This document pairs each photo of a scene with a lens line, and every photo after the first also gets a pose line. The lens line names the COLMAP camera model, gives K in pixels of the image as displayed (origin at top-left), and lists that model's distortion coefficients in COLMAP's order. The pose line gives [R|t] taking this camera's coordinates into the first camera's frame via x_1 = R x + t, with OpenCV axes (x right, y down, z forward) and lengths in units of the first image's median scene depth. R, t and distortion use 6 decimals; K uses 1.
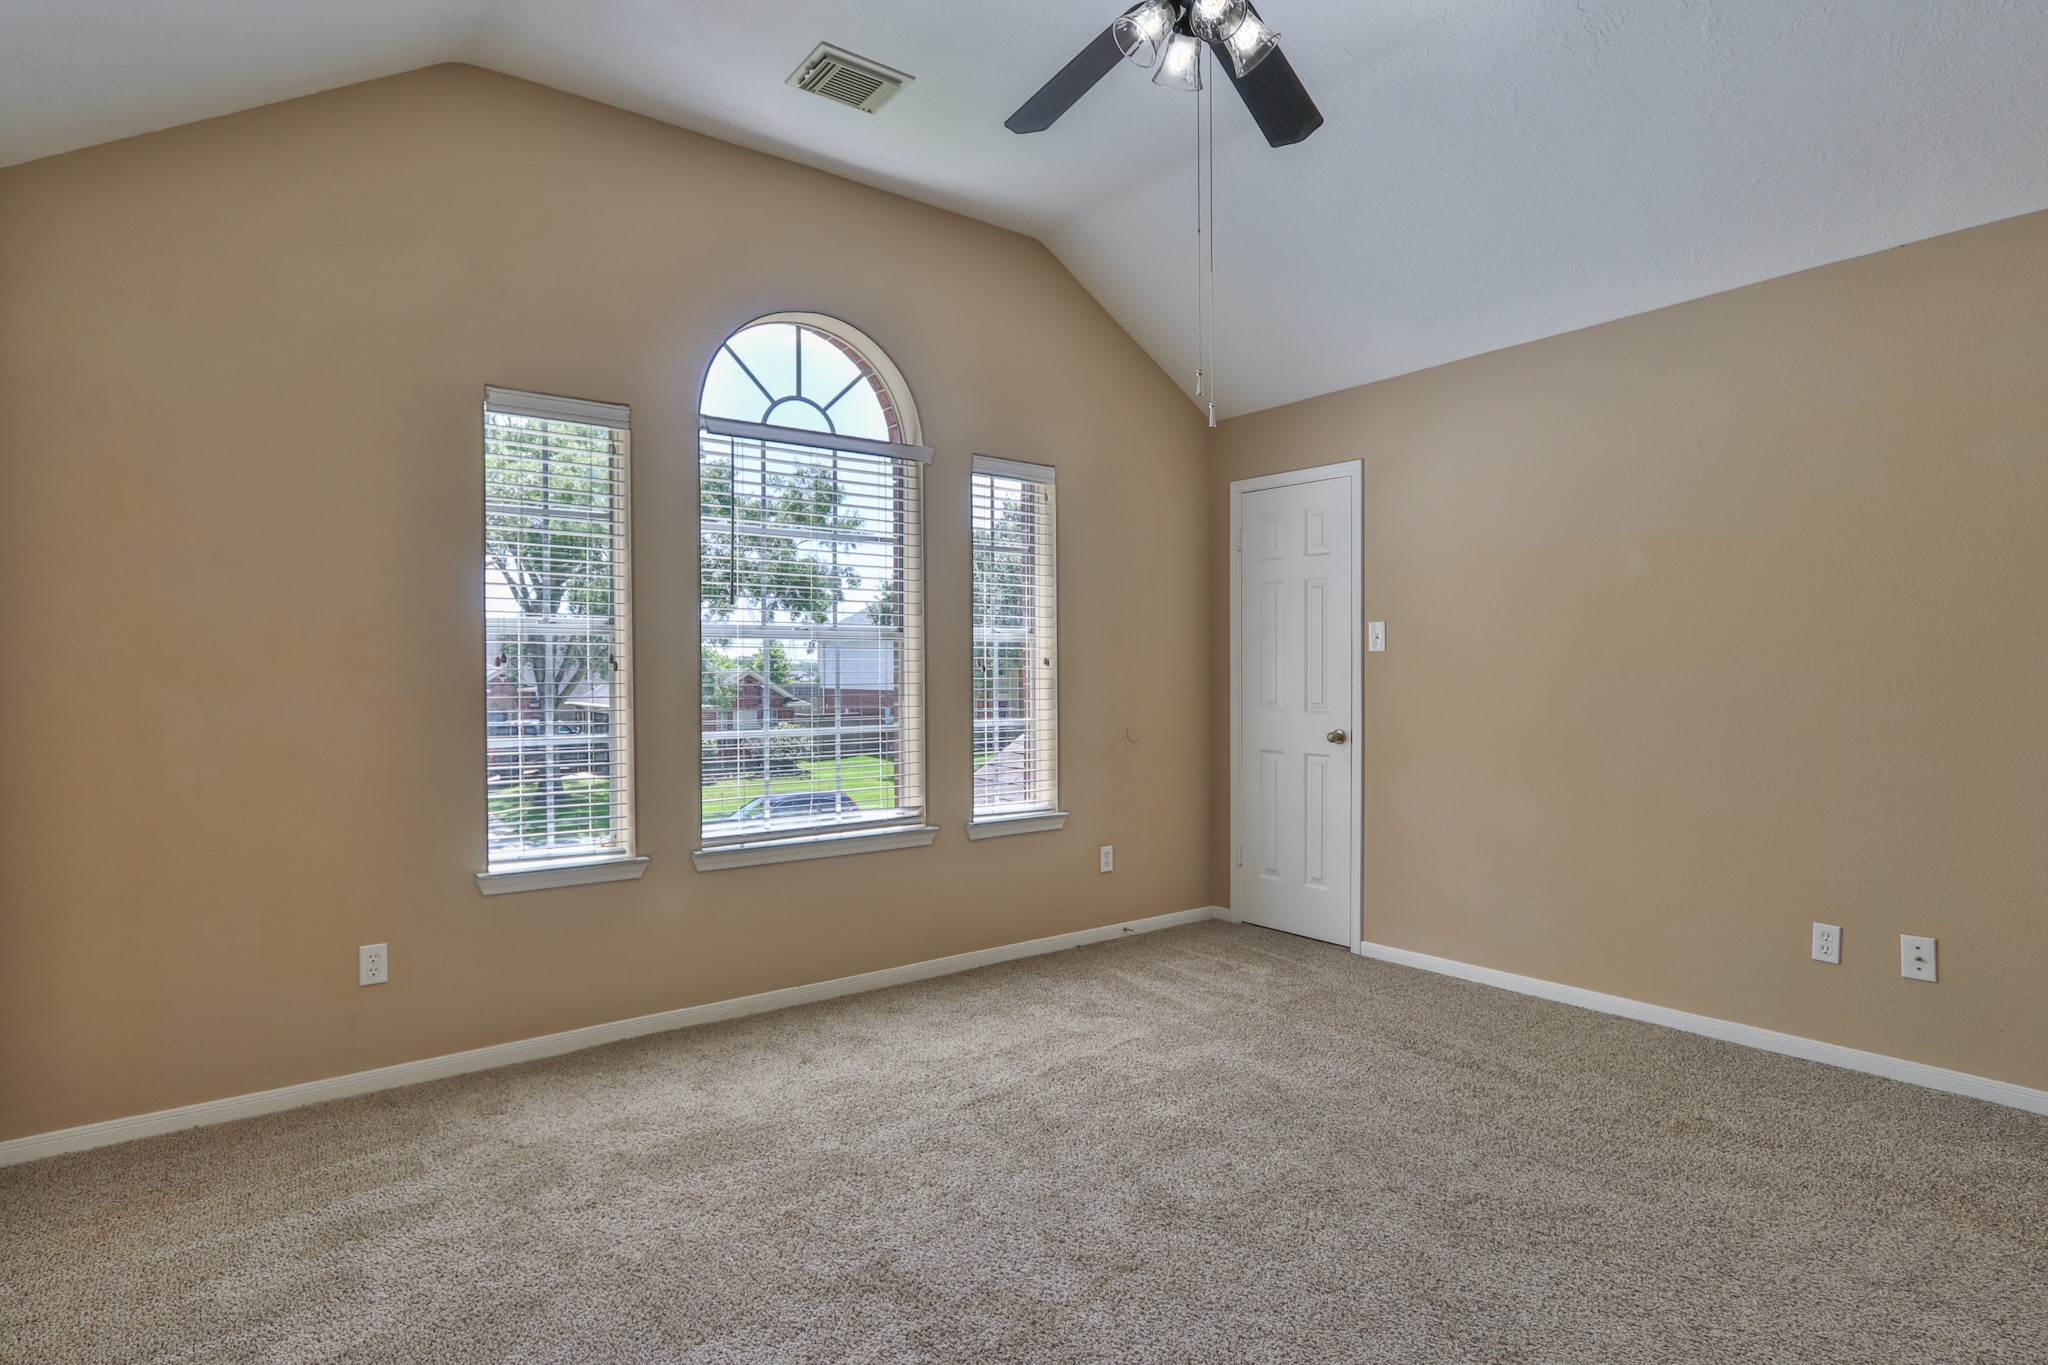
lens RADIAL K [[1068.9, 0, 1024.8], [0, 1068.9, 691.3], [0, 0, 1]] dist [-0.018085, 0.002641]
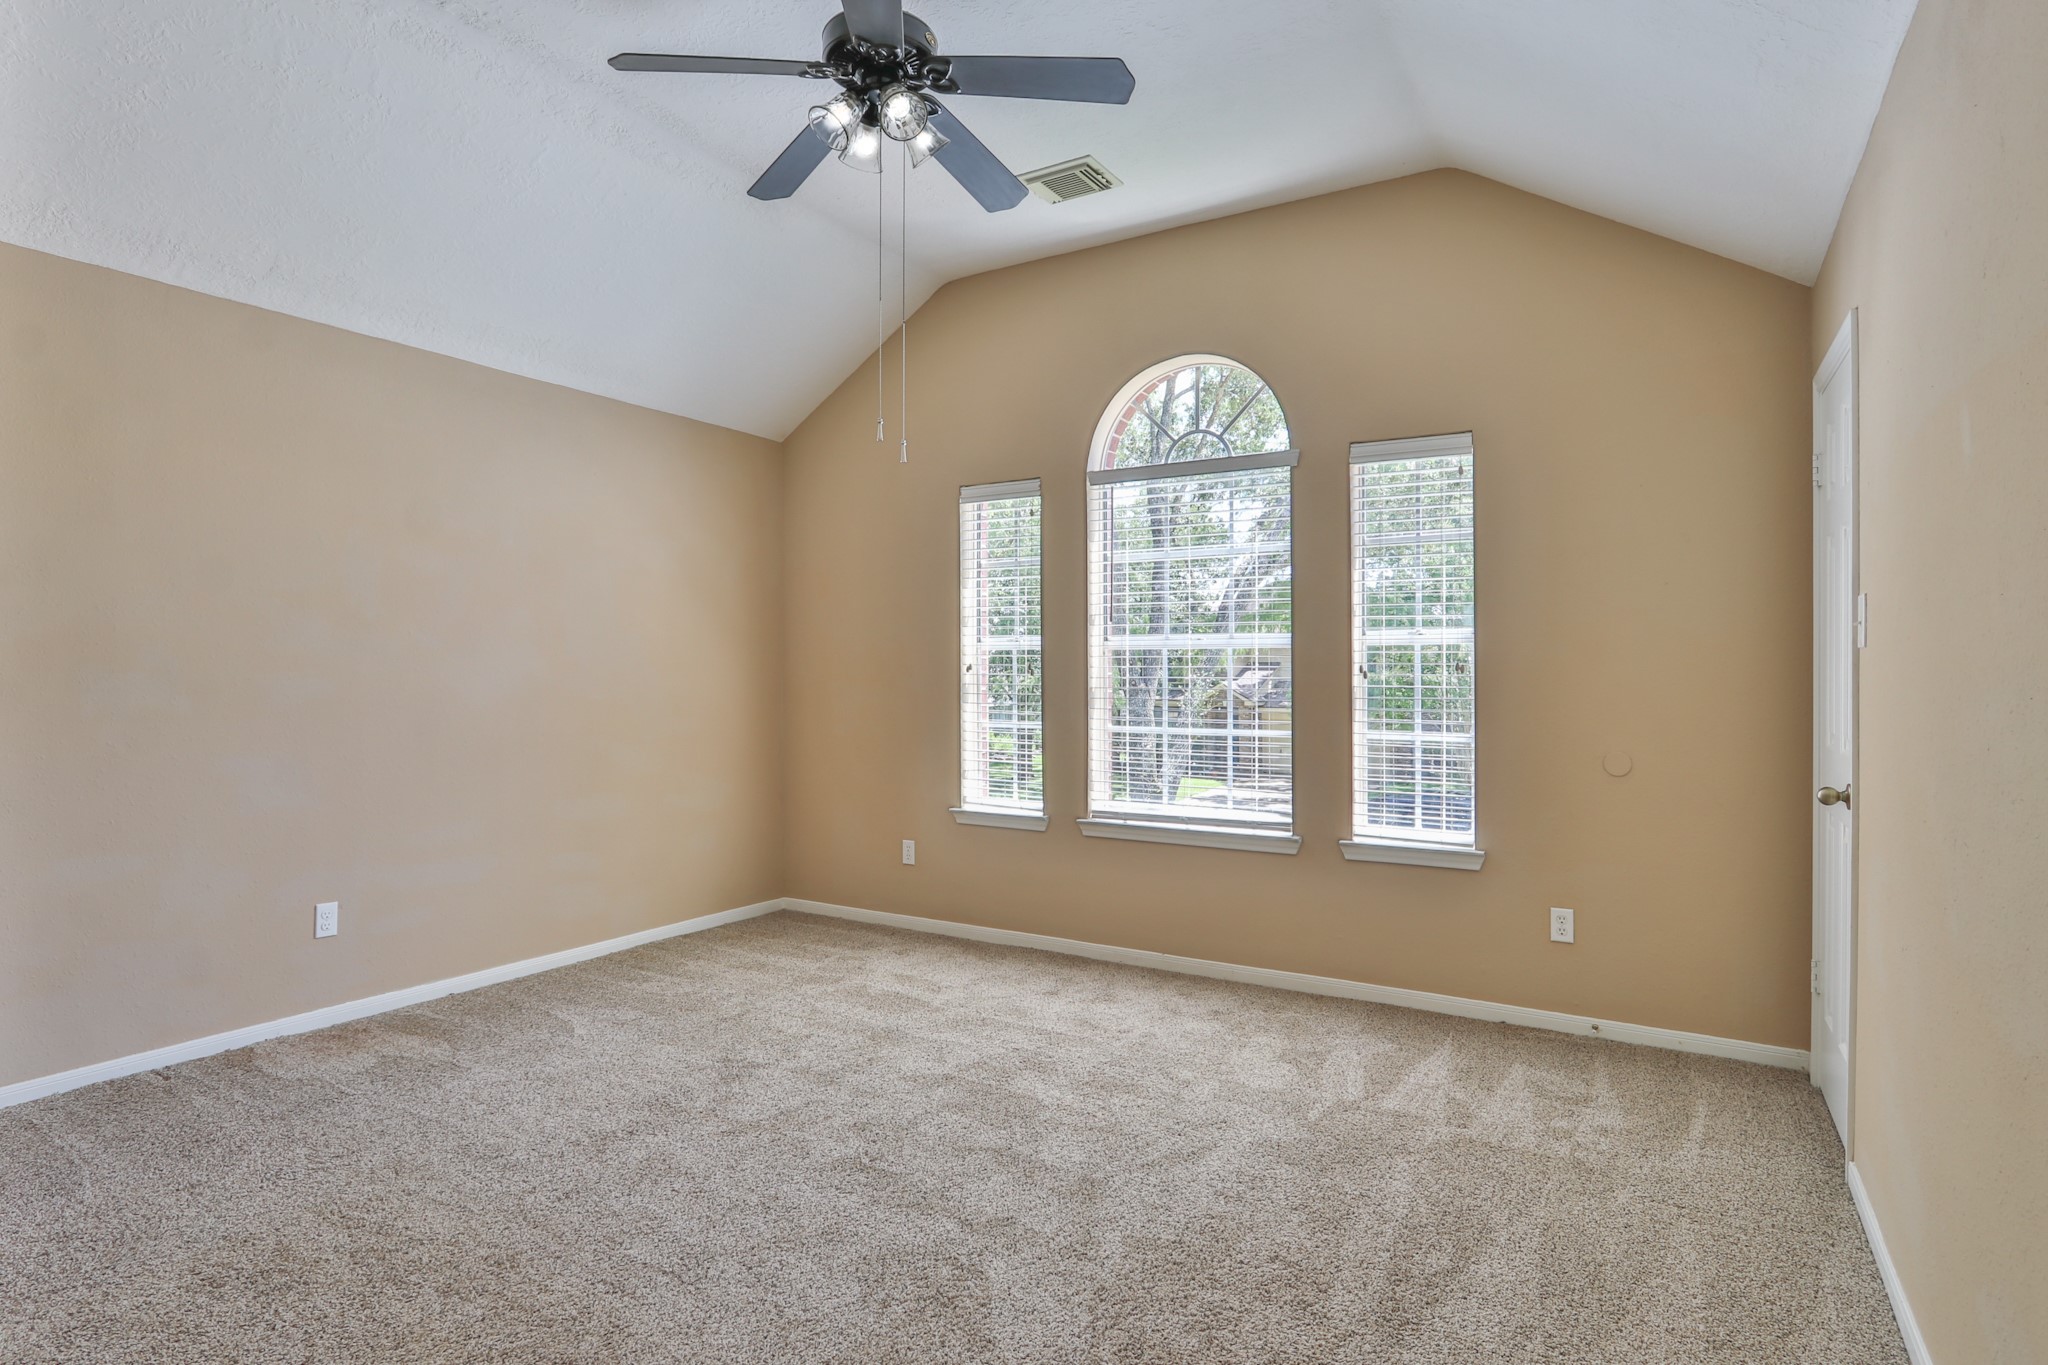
lens RADIAL K [[1068.9, 0, 988.1], [0, 1068.9, 695.0], [0, 0, 1]] dist [-0.018085, 0.002641]
pose [[0.341359, 0.025438, -0.939589, 0.768664], [-0.015745, 0.999648, 0.021344, -0.020485], [0.939801, 0.007508, 0.341640, 0.421458]]
